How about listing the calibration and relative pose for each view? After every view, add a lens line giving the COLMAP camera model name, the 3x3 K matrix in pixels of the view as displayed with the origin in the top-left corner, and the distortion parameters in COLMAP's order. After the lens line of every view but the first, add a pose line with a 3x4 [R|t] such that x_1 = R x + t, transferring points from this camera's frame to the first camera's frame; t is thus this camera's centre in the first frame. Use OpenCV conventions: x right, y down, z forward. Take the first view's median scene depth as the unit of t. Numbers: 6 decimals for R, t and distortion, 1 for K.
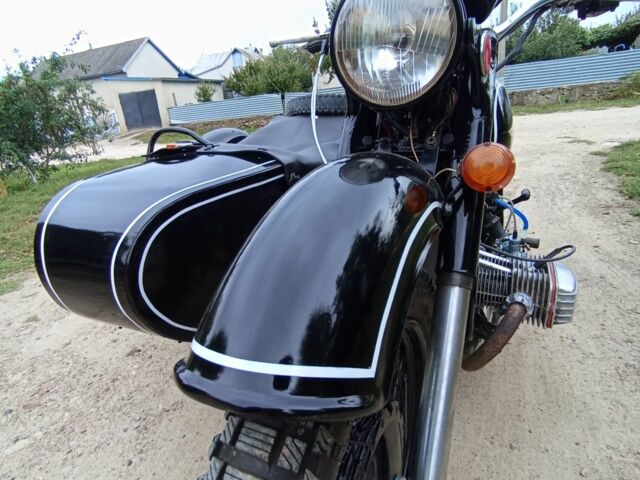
lens RADIAL K [[387.8, 0, 315.0], [0, 387.8, 243.7], [0, 0, 1]] dist [-0.038856, 0.030632]
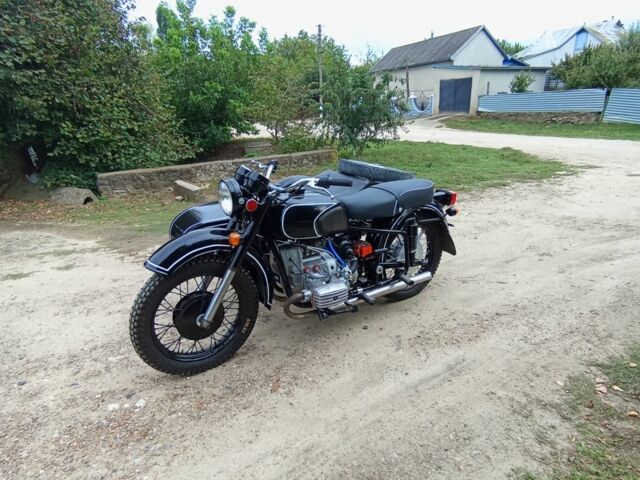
lens RADIAL K [[387.8, 0, 317.5], [0, 387.8, 245.4], [0, 0, 1]] dist [-0.038856, 0.030632]
pose [[0.727037, 0.297665, -0.618719, 0.074853], [-0.260009, 0.953385, 0.153143, -0.003832], [0.635462, 0.049532, 0.770542, -0.086869]]
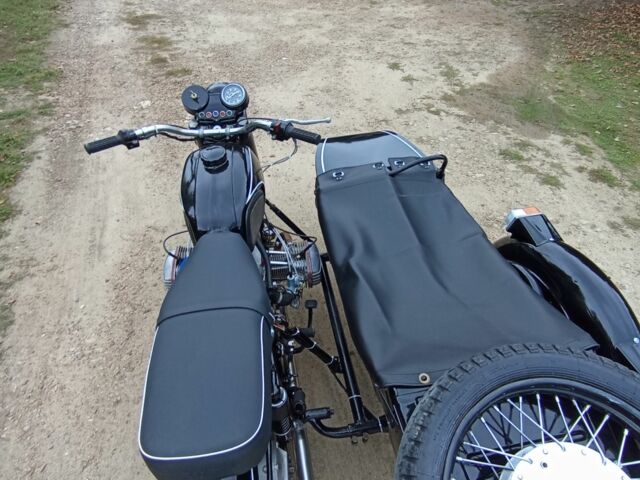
lens RADIAL K [[387.8, 0, 319.7], [0, 387.8, 237.5], [0, 0, 1]] dist [-0.038856, 0.030632]
pose [[-0.831748, 0.447643, -0.328346, 0.028078], [-0.106972, 0.451136, 0.886021, -0.078855], [0.544750, 0.772070, -0.327346, 0.089491]]
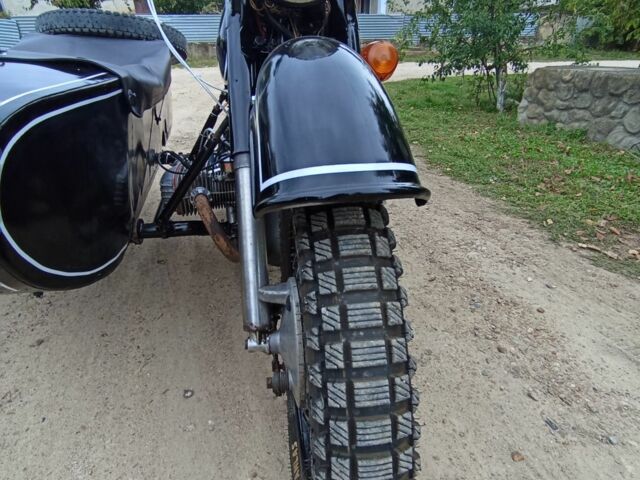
lens RADIAL K [[387.8, 0, 316.0], [0, 387.8, 241.5], [0, 0, 1]] dist [-0.038856, 0.030632]
pose [[0.811400, -0.188997, 0.553091, -0.013881], [0.125997, 0.980588, 0.150236, 0.004351], [-0.570749, -0.052214, 0.819463, 0.000729]]
